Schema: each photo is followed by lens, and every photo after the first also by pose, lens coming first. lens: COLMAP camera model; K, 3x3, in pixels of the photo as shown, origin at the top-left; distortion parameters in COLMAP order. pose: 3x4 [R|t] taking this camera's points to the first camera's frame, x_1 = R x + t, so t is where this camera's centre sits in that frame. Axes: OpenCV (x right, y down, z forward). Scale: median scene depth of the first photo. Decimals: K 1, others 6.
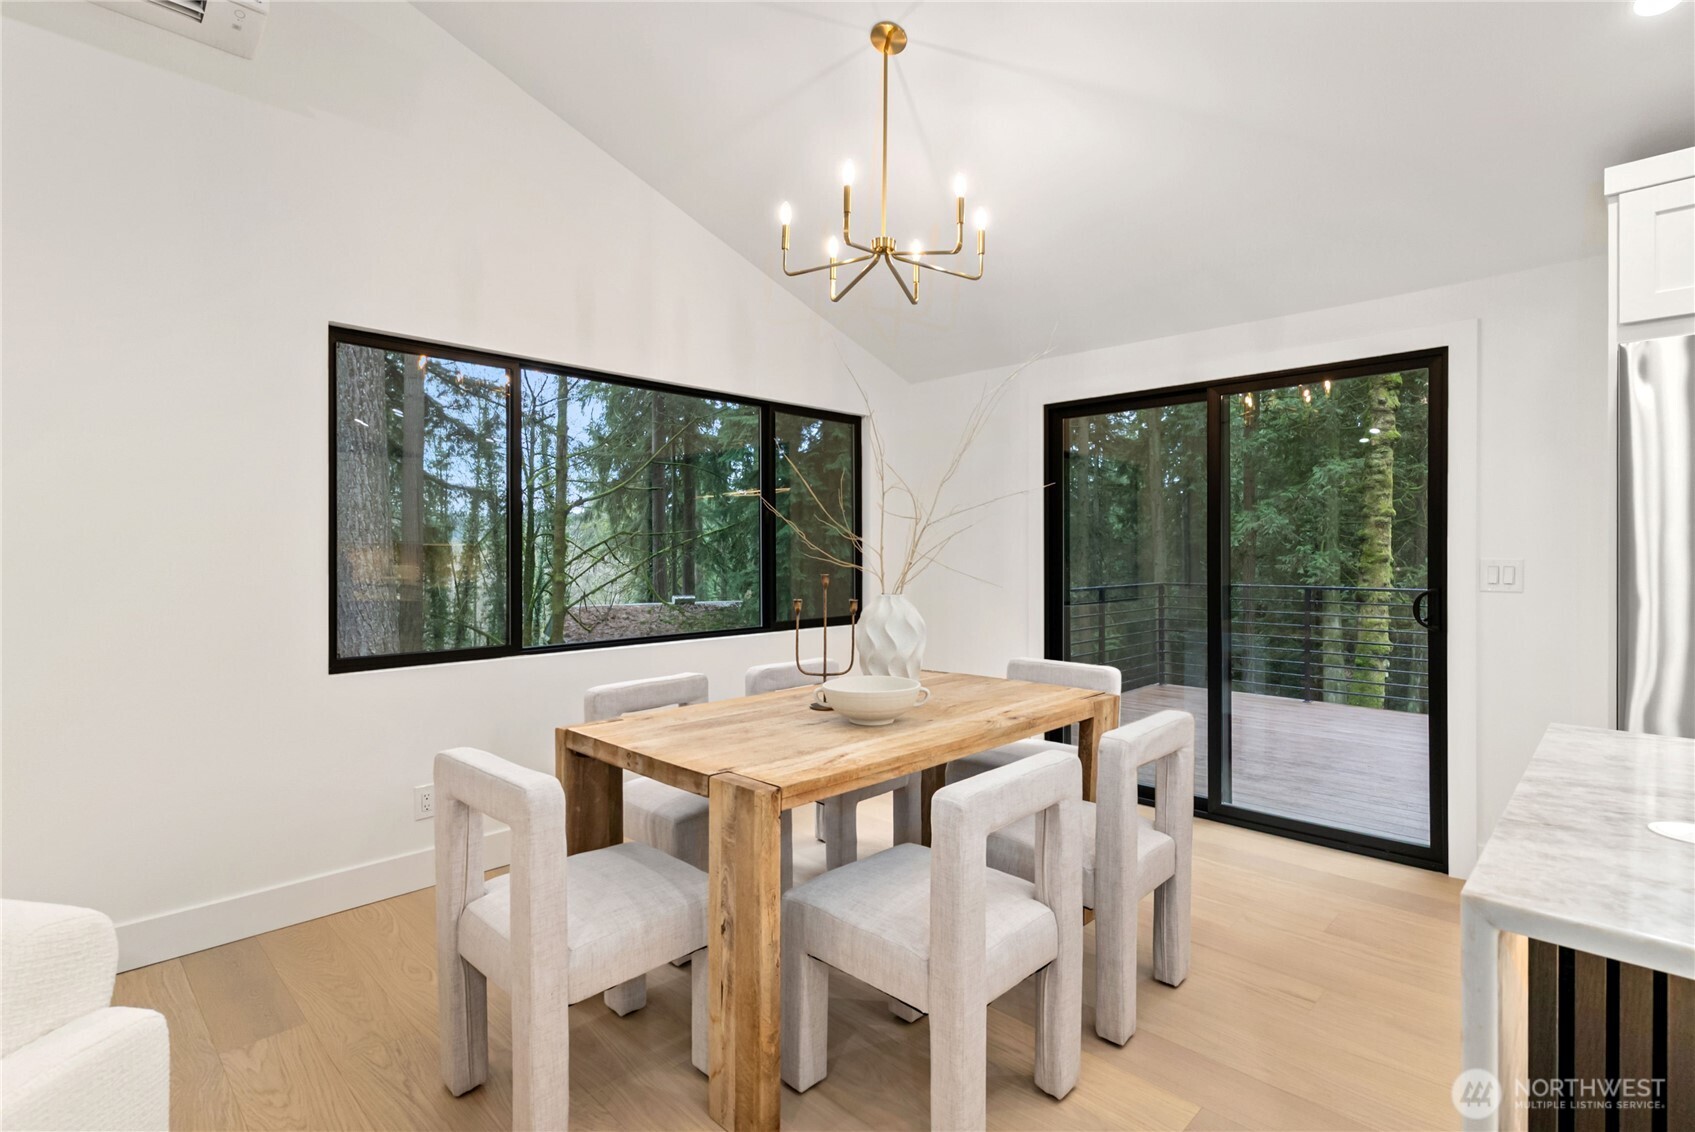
lens RADIAL K [[810.2, 0, 852.0], [0, 810.2, 558.5], [0, 0, 1]] dist [-0.000230, -0.000102]
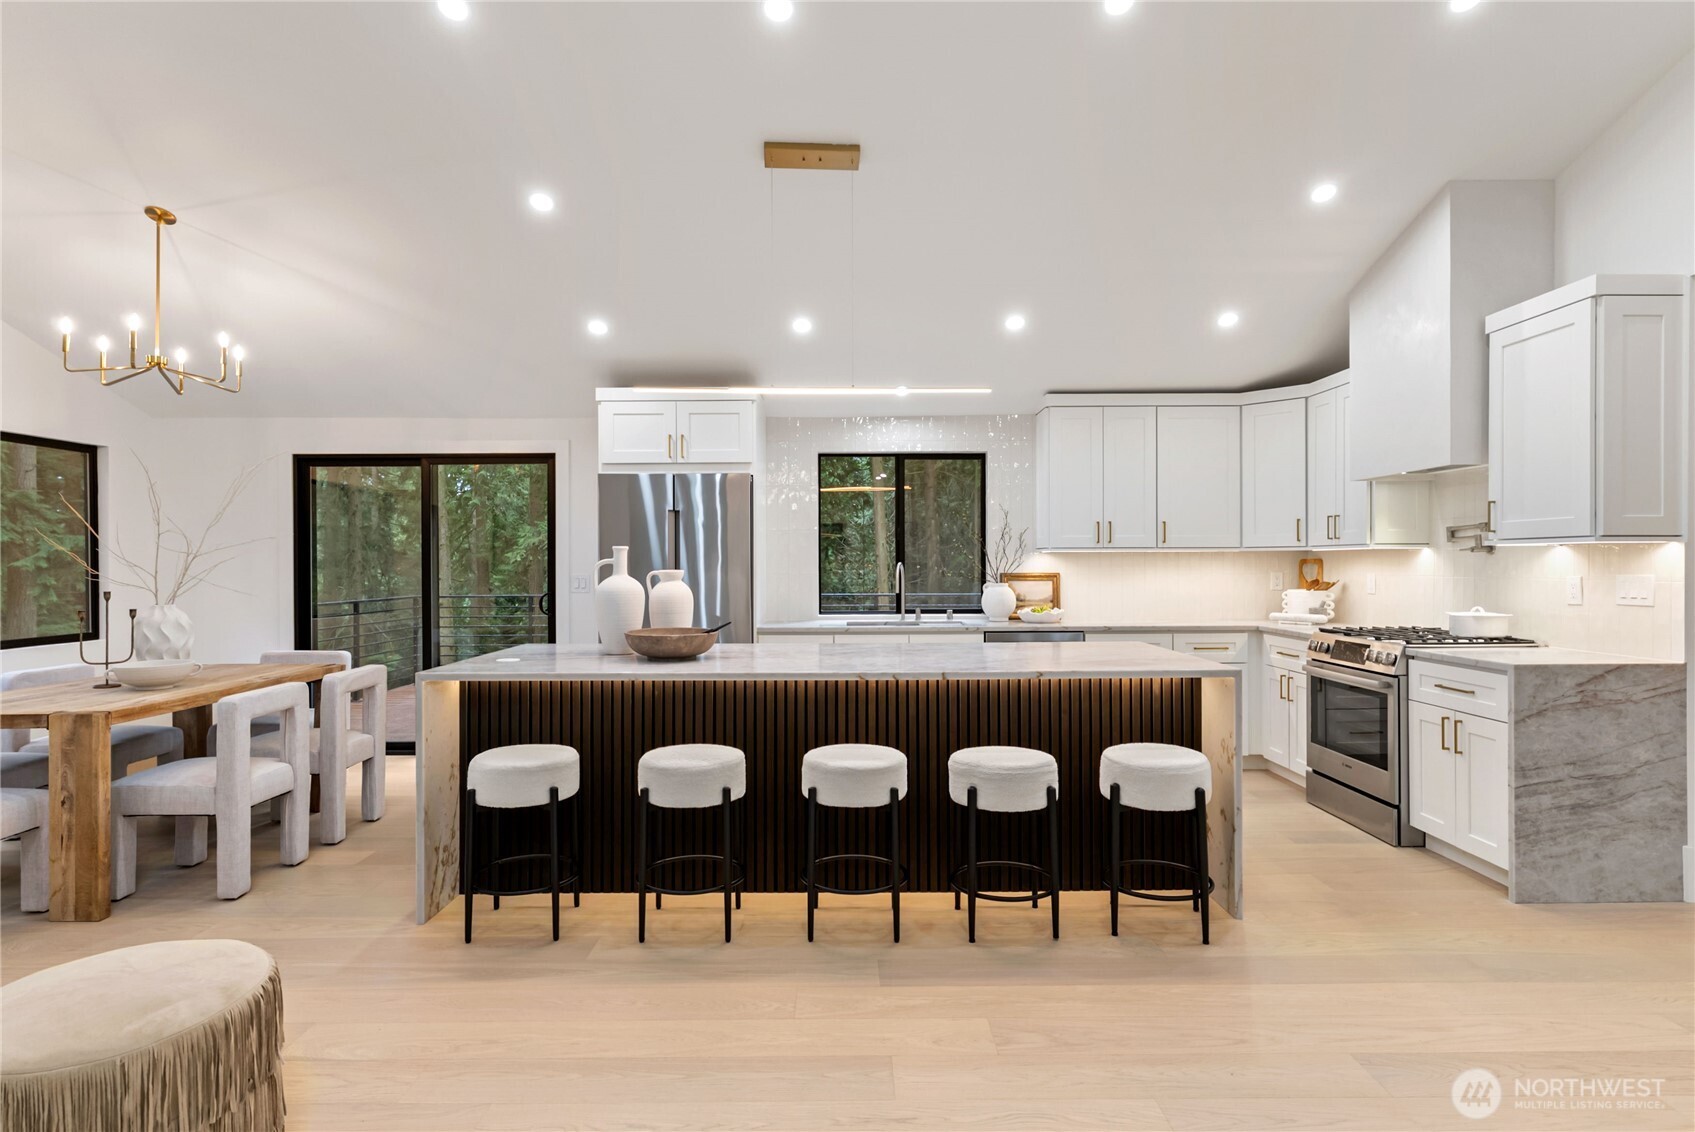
lens RADIAL K [[903.2, 0, 851.0], [0, 903.2, 563.7], [0, 0, 1]] dist [0.006476, -0.001112]
pose [[0.716775, -0.002955, 0.697298, -0.228398], [0.009393, 0.999941, -0.005417, -0.008619], [-0.697241, 0.010432, 0.716761, -1.137243]]
